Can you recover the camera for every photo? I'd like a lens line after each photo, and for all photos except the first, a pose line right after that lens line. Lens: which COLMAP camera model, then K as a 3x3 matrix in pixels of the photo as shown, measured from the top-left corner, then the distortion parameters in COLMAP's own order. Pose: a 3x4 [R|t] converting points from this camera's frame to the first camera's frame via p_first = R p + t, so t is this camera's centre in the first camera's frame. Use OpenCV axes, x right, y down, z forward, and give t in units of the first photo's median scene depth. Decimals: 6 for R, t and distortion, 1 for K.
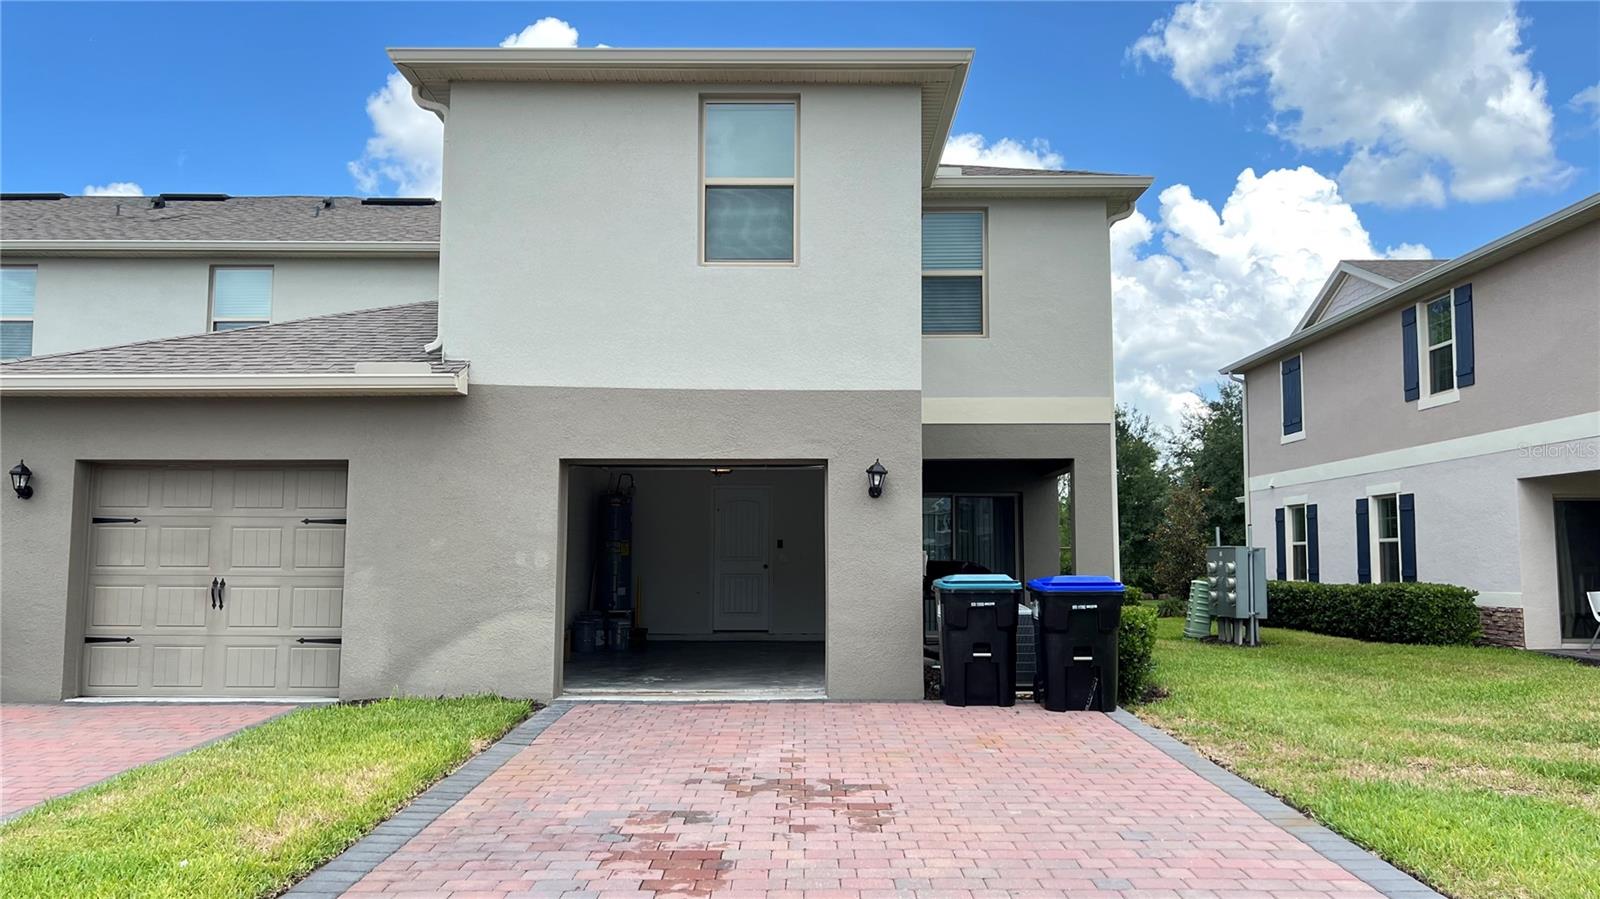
lens RADIAL K [[1202.1, 0, 797.7], [0, 1202.1, 457.6], [0, 0, 1]] dist [0.044367, -0.043719]
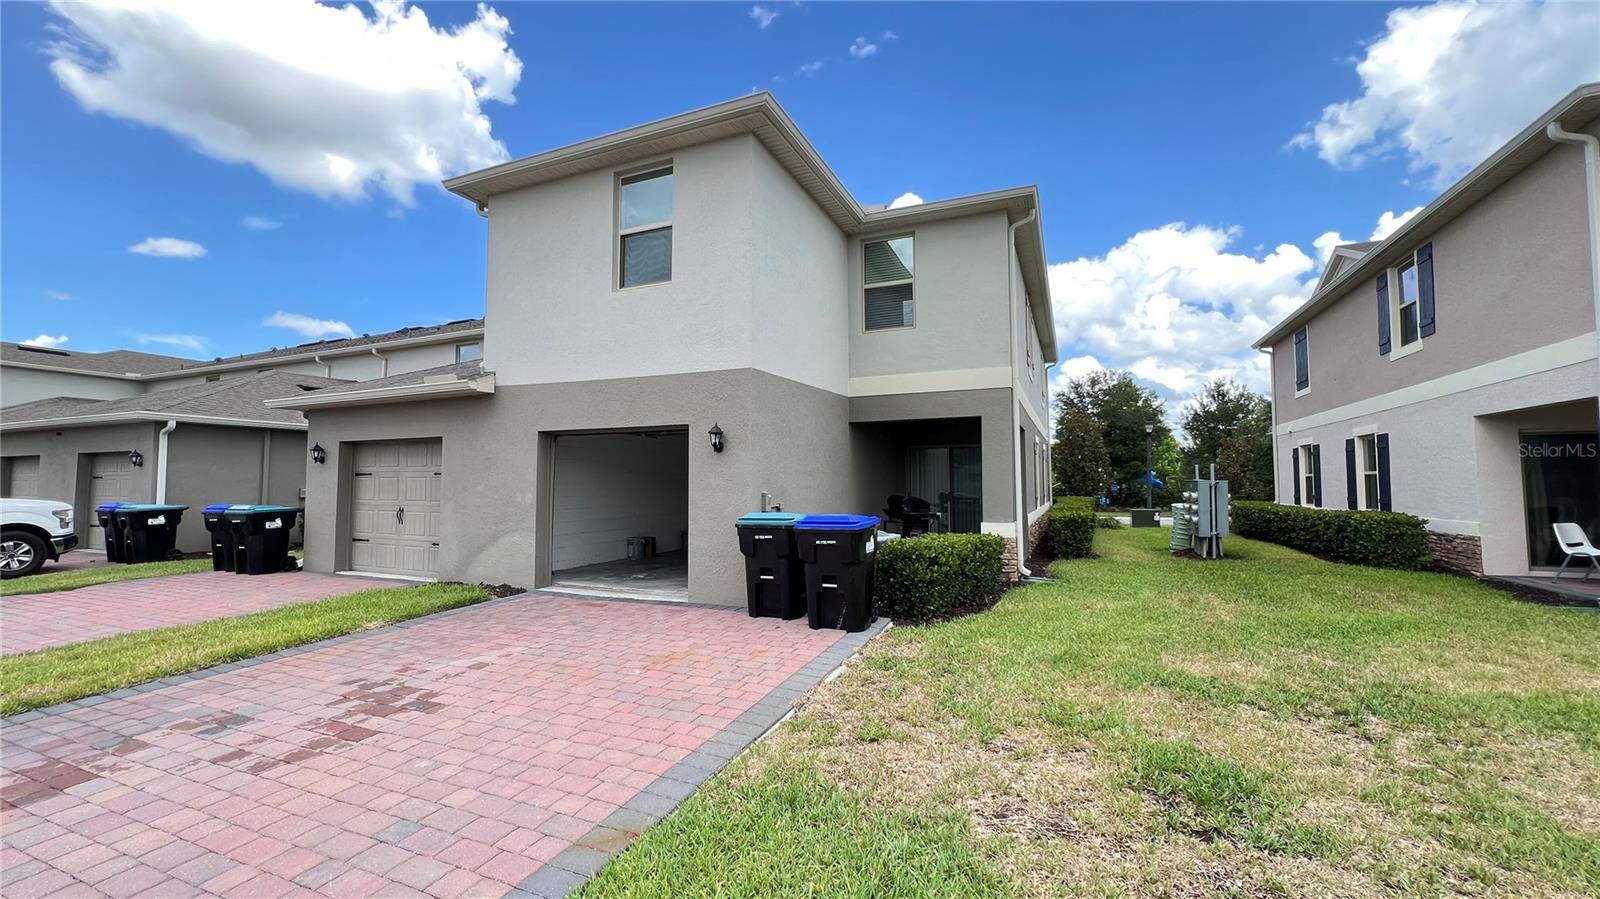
lens RADIAL K [[643.3, 0, 781.0], [0, 643.3, 449.0], [0, 0, 1]] dist [0.000353, 0.000277]
pose [[0.919404, -0.026291, -0.392436, 0.251272], [0.037977, 0.999035, 0.022045, 0.010580], [0.391478, -0.035171, 0.919515, 0.234374]]
